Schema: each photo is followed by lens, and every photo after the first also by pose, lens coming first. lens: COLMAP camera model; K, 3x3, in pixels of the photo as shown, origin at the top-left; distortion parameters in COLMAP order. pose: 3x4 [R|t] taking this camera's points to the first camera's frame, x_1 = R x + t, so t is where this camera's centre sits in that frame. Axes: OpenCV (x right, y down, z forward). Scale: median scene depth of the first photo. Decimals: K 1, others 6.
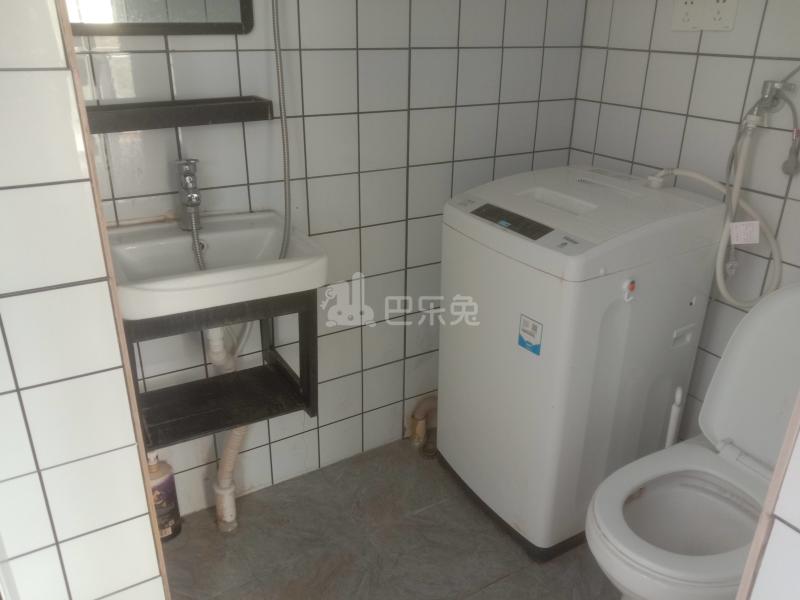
lens RADIAL K [[641.8, 0, 400.0], [0, 641.8, 300.0], [0, 0, 1]] dist [0.070318, -0.203256]
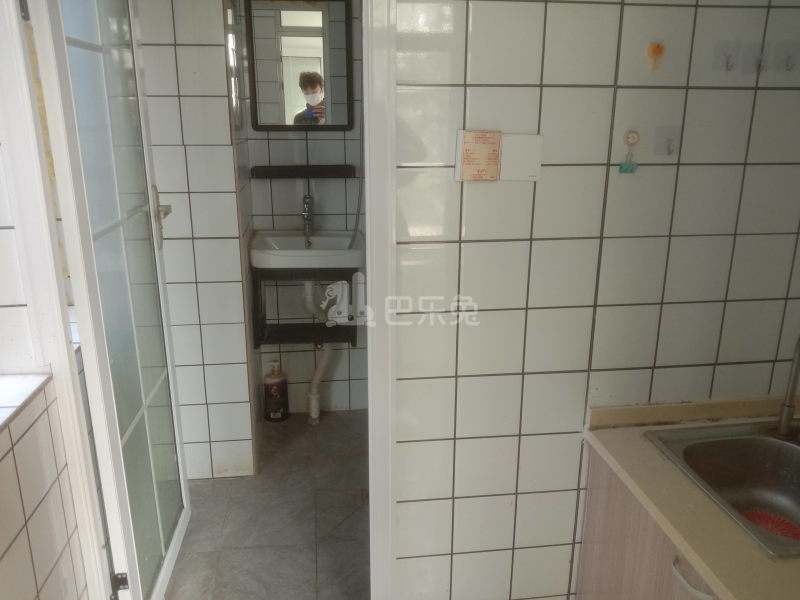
lens RADIAL K [[630.1, 0, 407.4], [0, 630.1, 298.3], [0, 0, 1]] dist [0.046467, -0.097956]
pose [[0.922116, 0.101377, -0.373395, 0.596809], [-0.147257, 0.984390, -0.096395, 0.191101], [0.357794, 0.143872, 0.922651, -0.494618]]
